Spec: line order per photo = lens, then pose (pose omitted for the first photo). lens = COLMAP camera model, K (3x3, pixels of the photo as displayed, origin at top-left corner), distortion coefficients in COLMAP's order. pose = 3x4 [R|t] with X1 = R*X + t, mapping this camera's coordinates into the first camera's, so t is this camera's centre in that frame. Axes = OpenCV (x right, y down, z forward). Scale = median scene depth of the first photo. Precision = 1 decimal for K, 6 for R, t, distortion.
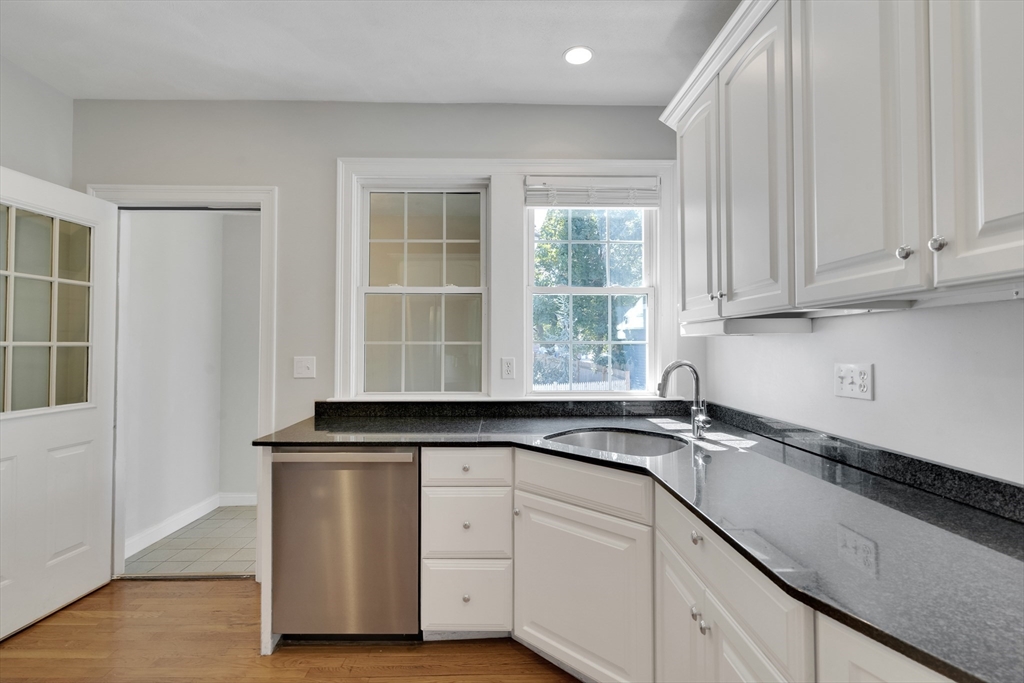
lens RADIAL K [[478.9, 0, 512.0], [0, 478.9, 341.5], [0, 0, 1]] dist [-0.000763, 0.000581]
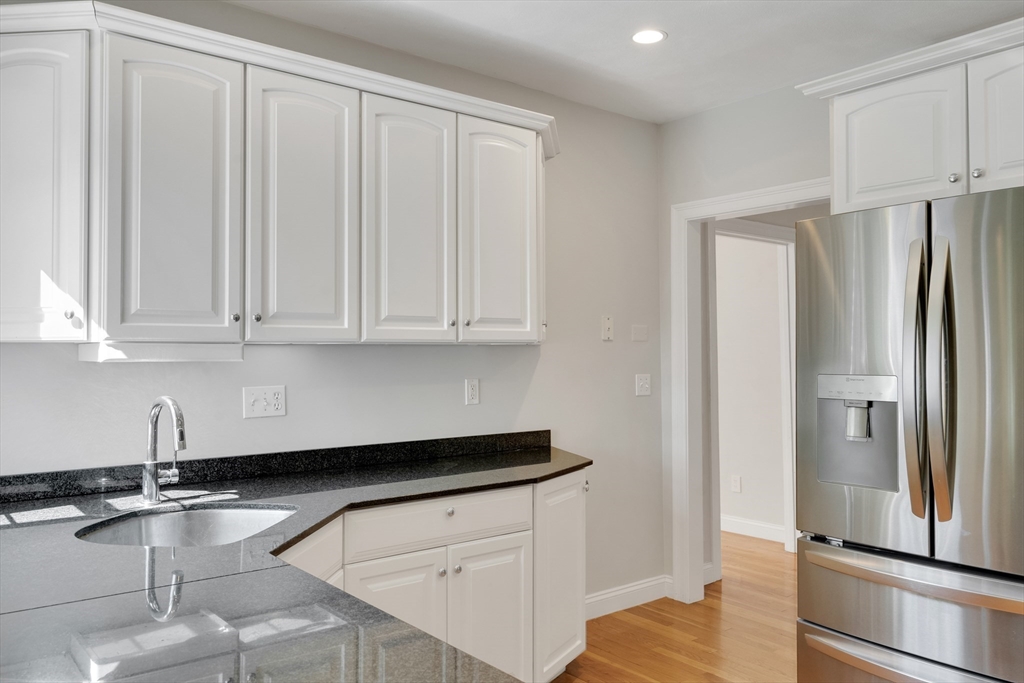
lens RADIAL K [[772.9, 0, 496.0], [0, 772.9, 348.3], [0, 0, 1]] dist [0.004569, 0.005393]
pose [[-0.593703, 0.008165, 0.804643, -0.684997], [-0.003612, 0.999911, -0.012812, -0.014914], [-0.804676, -0.010513, -0.593621, 1.025756]]
